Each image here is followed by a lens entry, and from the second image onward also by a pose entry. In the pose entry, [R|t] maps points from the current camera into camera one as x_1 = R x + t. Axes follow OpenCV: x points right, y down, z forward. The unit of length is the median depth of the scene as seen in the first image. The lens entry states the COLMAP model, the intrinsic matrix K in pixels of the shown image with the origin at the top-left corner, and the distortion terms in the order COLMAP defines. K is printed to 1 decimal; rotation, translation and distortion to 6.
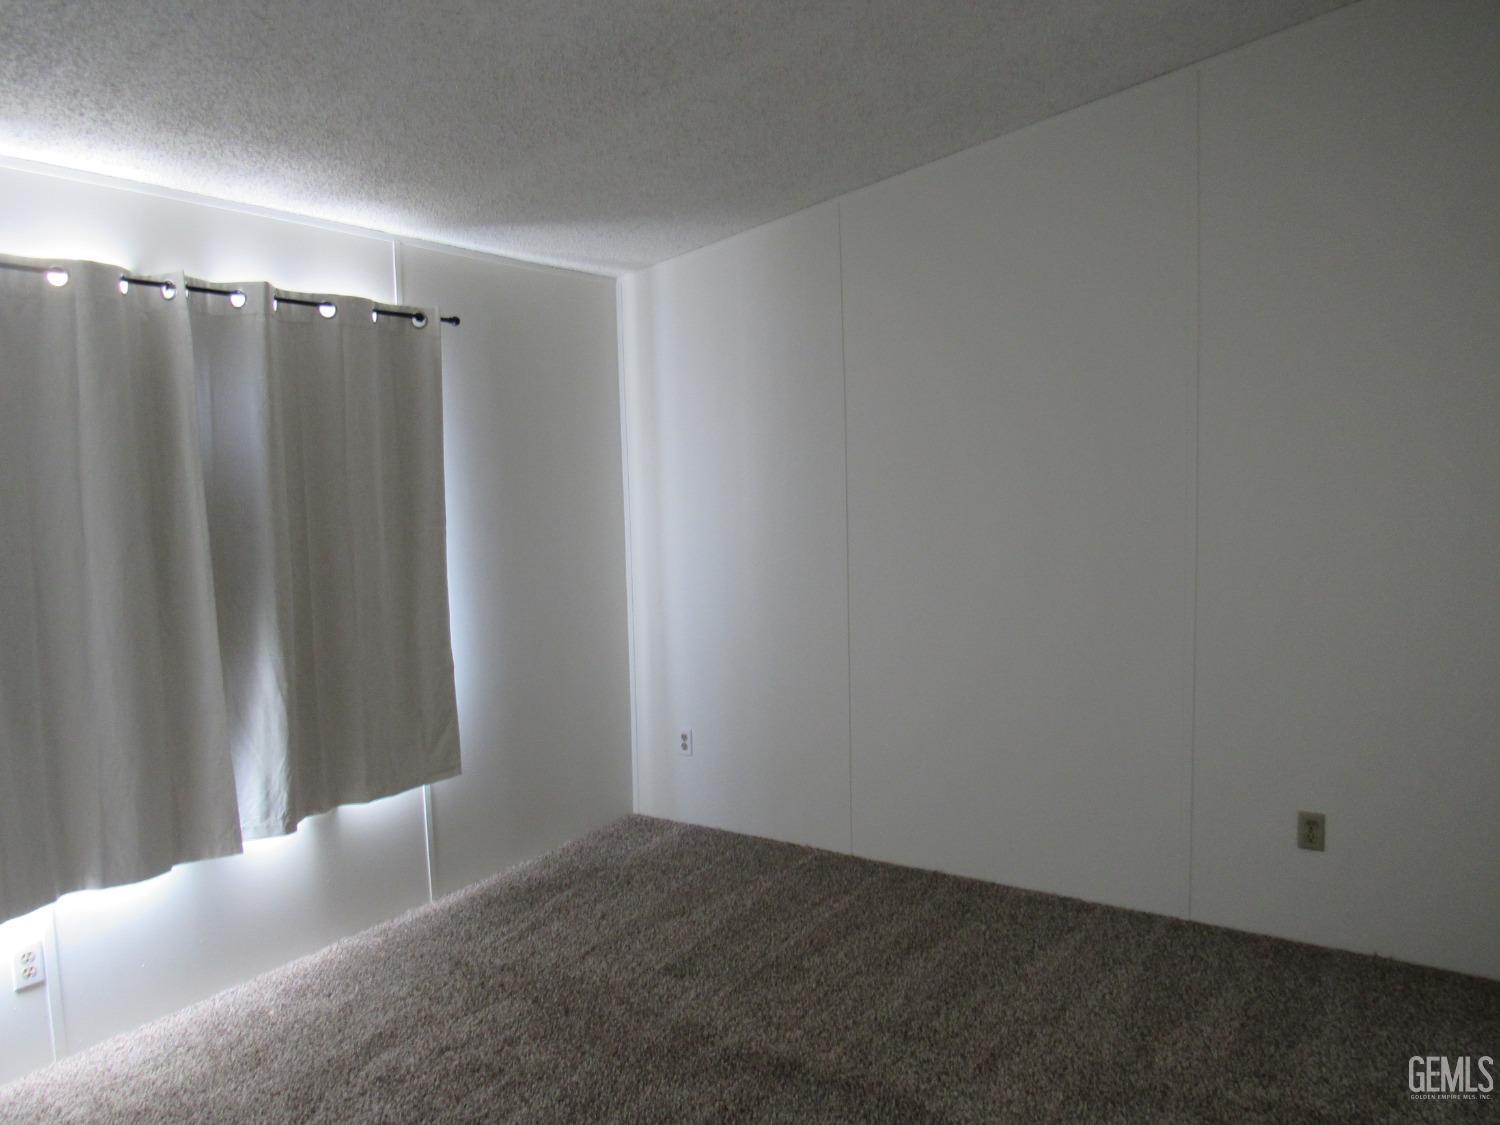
lens RADIAL K [[1066.6, 0, 750.0], [0, 1066.6, 562.5], [0, 0, 1]] dist [-0.024064, -0.000706]
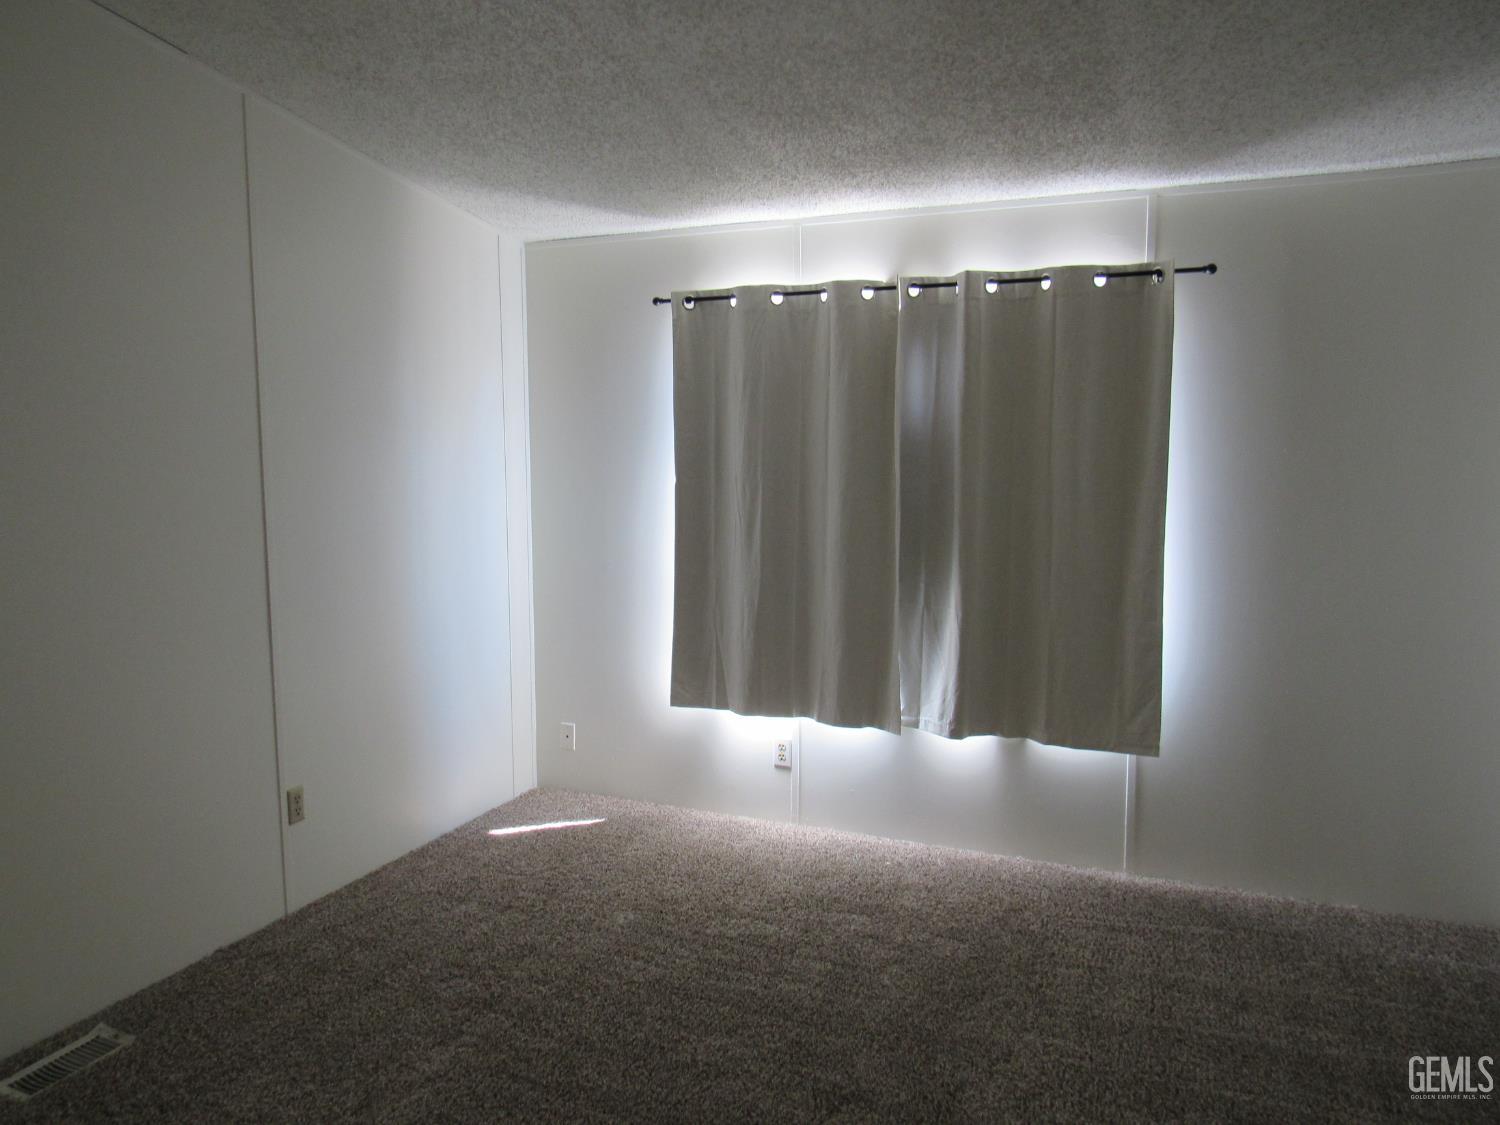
lens RADIAL K [[981.4, 0, 750.9], [0, 981.4, 581.1], [0, 0, 1]] dist [0.000471, 0.001004]
pose [[0.214052, 0.137980, -0.967028, 0.554053], [-0.100724, 0.987814, 0.118651, -0.026849], [0.971615, 0.072006, 0.225341, 0.511718]]
